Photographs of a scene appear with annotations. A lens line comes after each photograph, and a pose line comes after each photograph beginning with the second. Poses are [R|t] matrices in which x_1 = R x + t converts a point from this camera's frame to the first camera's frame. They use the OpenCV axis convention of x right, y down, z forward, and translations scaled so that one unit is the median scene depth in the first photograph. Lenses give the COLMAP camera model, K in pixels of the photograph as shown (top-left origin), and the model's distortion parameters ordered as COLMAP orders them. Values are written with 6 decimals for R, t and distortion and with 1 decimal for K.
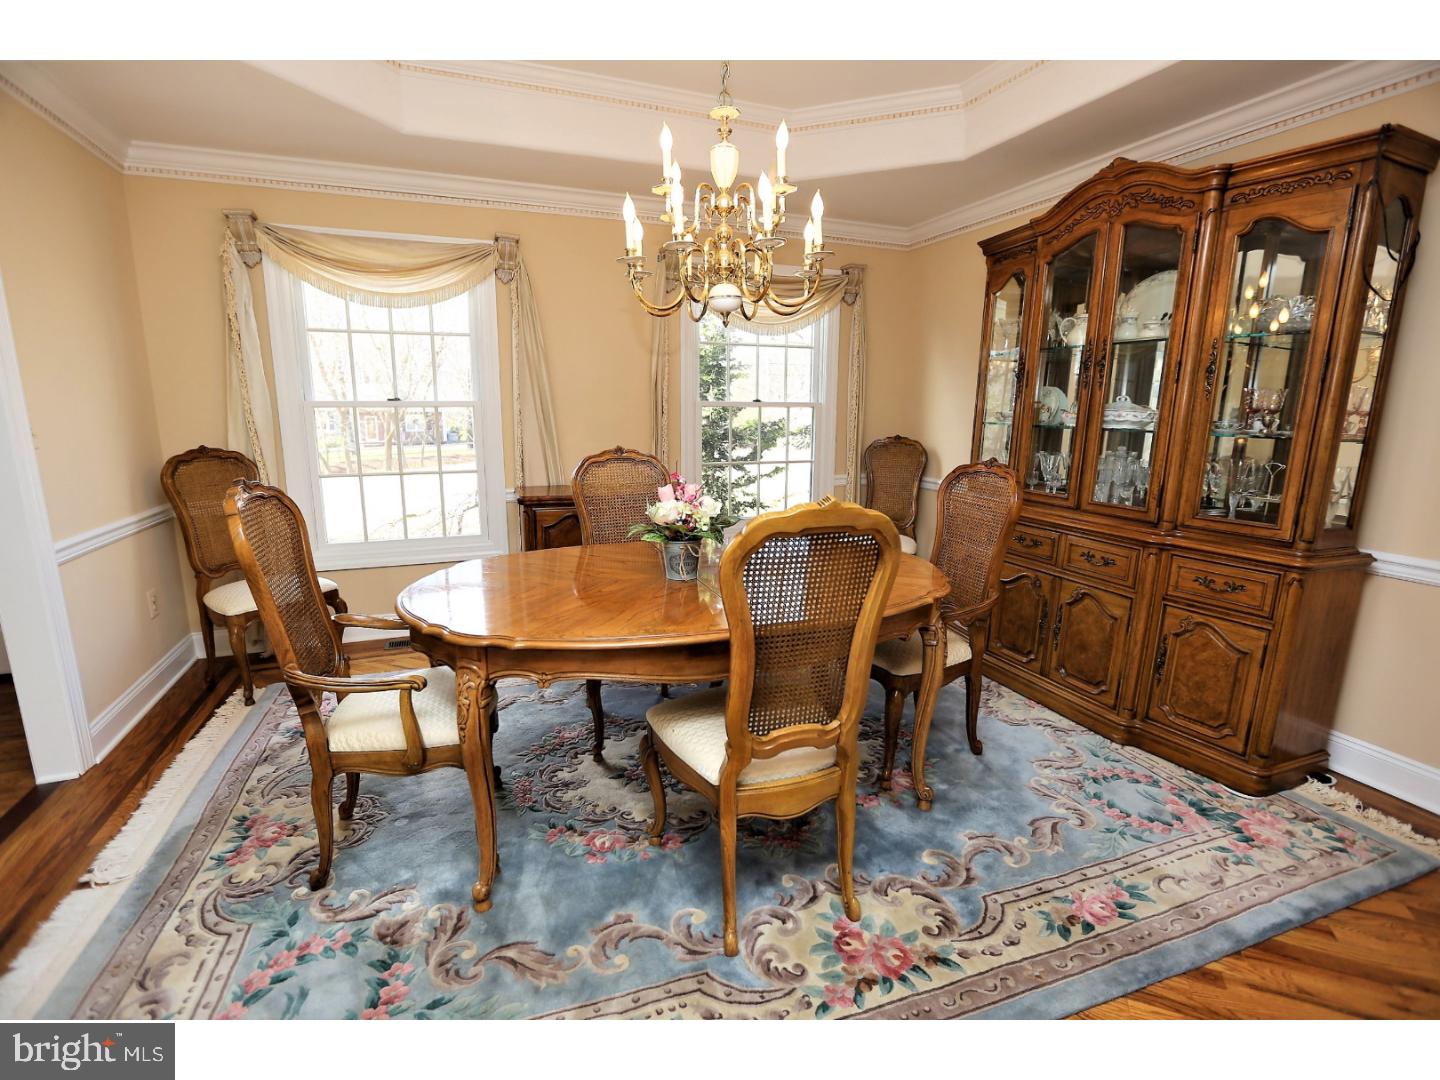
lens RADIAL K [[664.4, 0, 724.1], [0, 664.4, 535.4], [0, 0, 1]] dist [-0.052340, 0.025403]
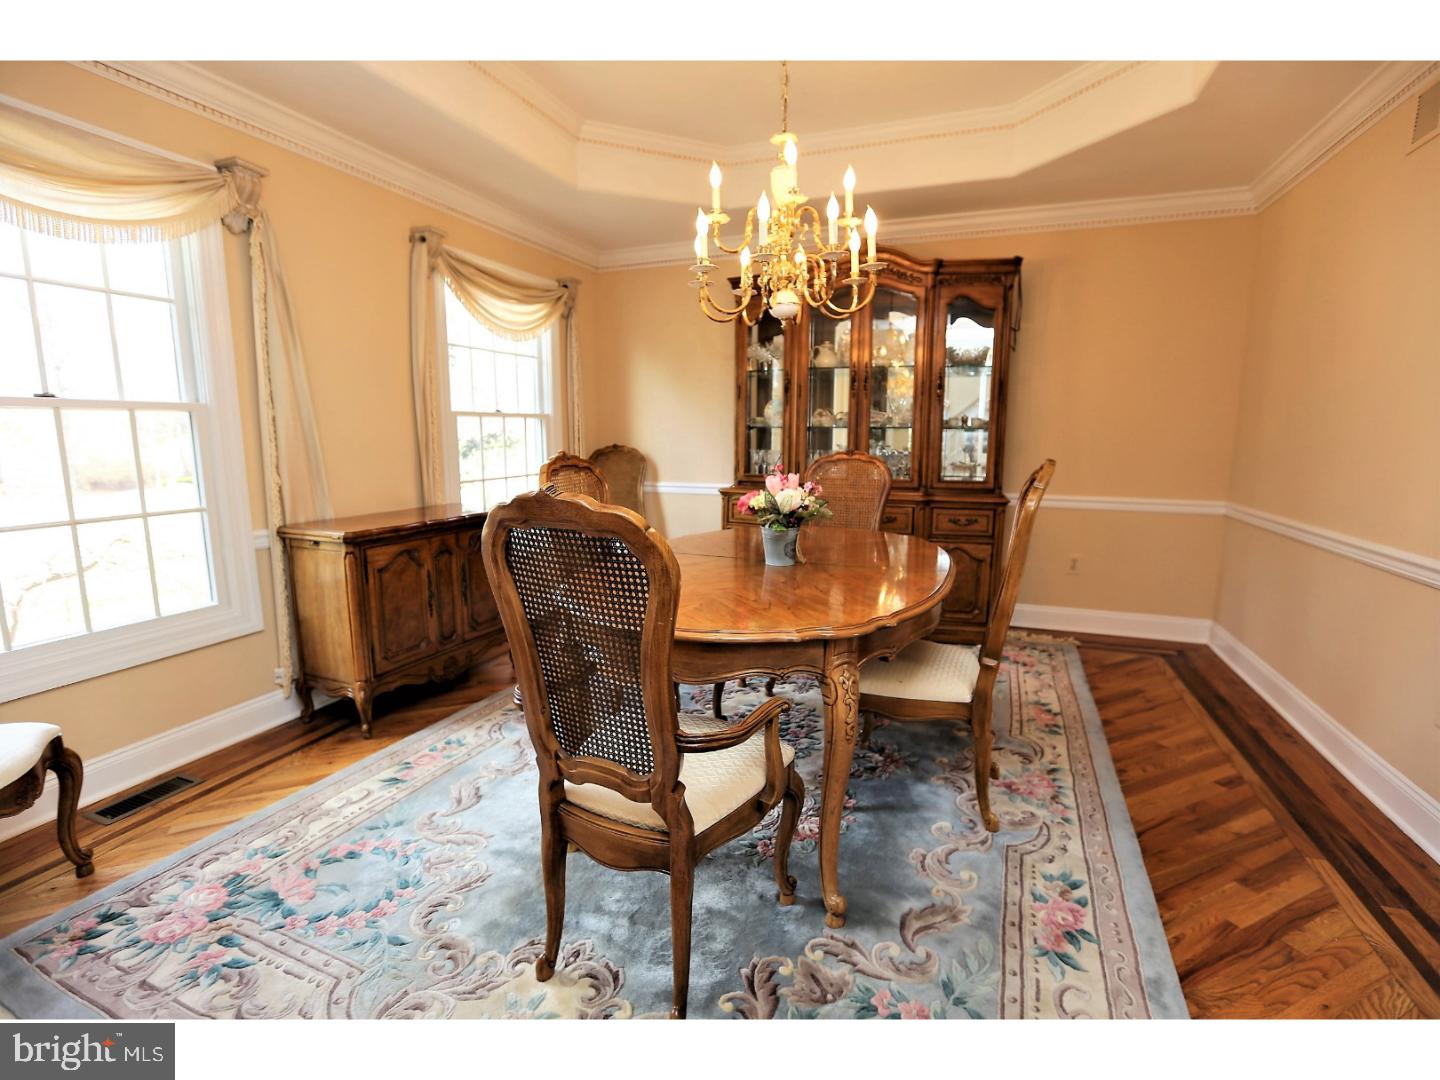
lens RADIAL K [[664.4, 0, 724.1], [0, 664.4, 535.4], [0, 0, 1]] dist [-0.052340, 0.025403]
pose [[0.686150, -0.128648, 0.715995, -0.817877], [0.148725, 0.988258, 0.035042, -0.035207], [-0.712095, 0.082442, 0.697226, 0.299752]]
